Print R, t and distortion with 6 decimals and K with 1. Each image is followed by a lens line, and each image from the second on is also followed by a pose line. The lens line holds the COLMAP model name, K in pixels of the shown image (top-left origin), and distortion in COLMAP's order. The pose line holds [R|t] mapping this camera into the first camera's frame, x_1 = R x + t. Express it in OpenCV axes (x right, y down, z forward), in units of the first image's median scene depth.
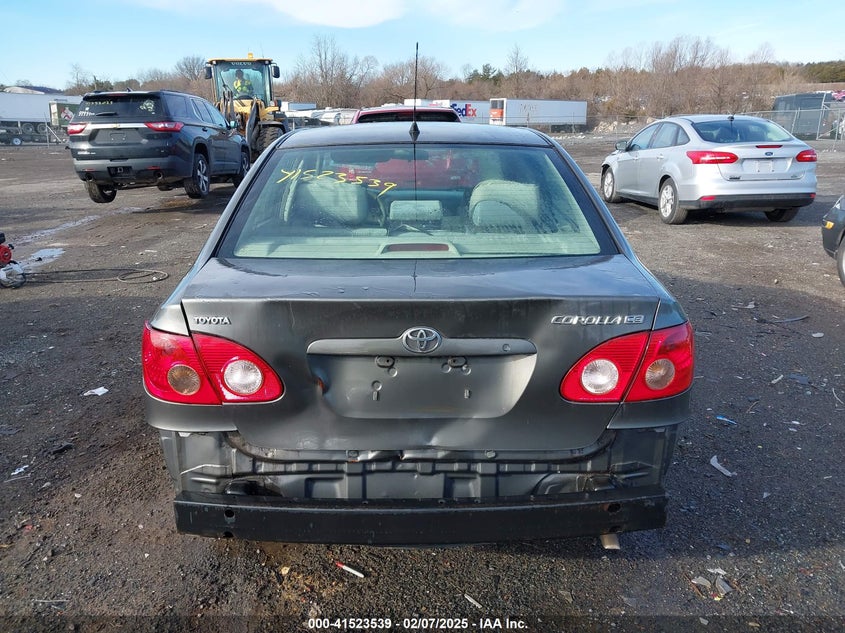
lens RADIAL K [[704.9, 0, 452.3], [0, 704.9, 334.5], [0, 0, 1]] dist [0.024691, -0.028566]
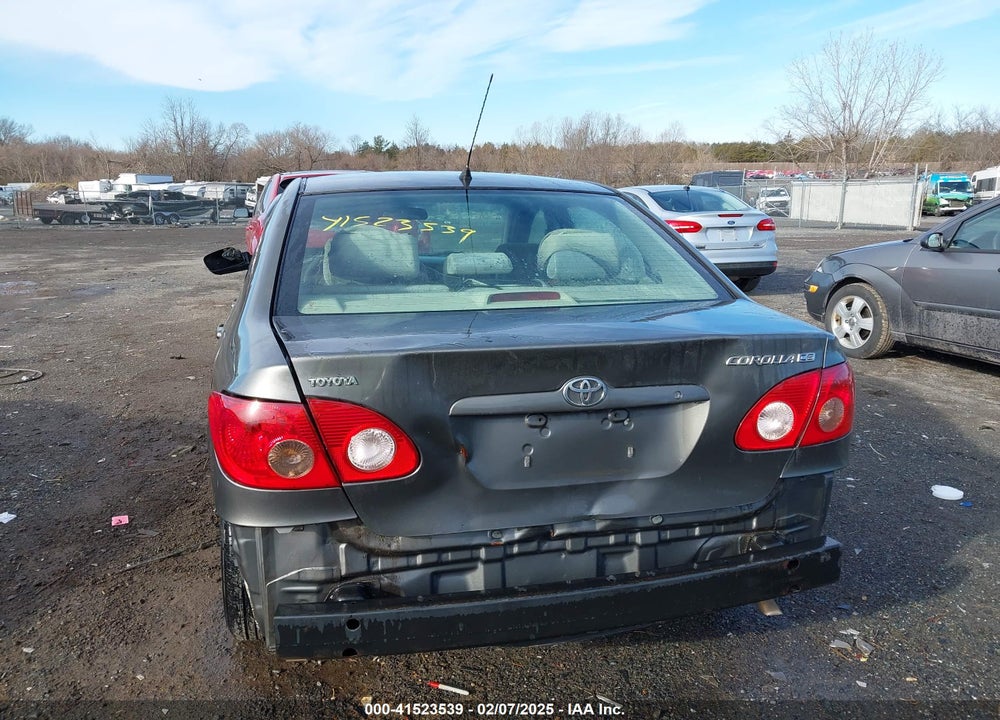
lens RADIAL K [[788.3, 0, 525.0], [0, 788.3, 374.0], [0, 0, 1]] dist [0.020053, -0.013106]
pose [[0.969082, -0.043735, 0.242833, -0.276501], [0.062968, 0.995414, -0.072010, 0.040427], [-0.238570, 0.085074, 0.967392, 0.054476]]
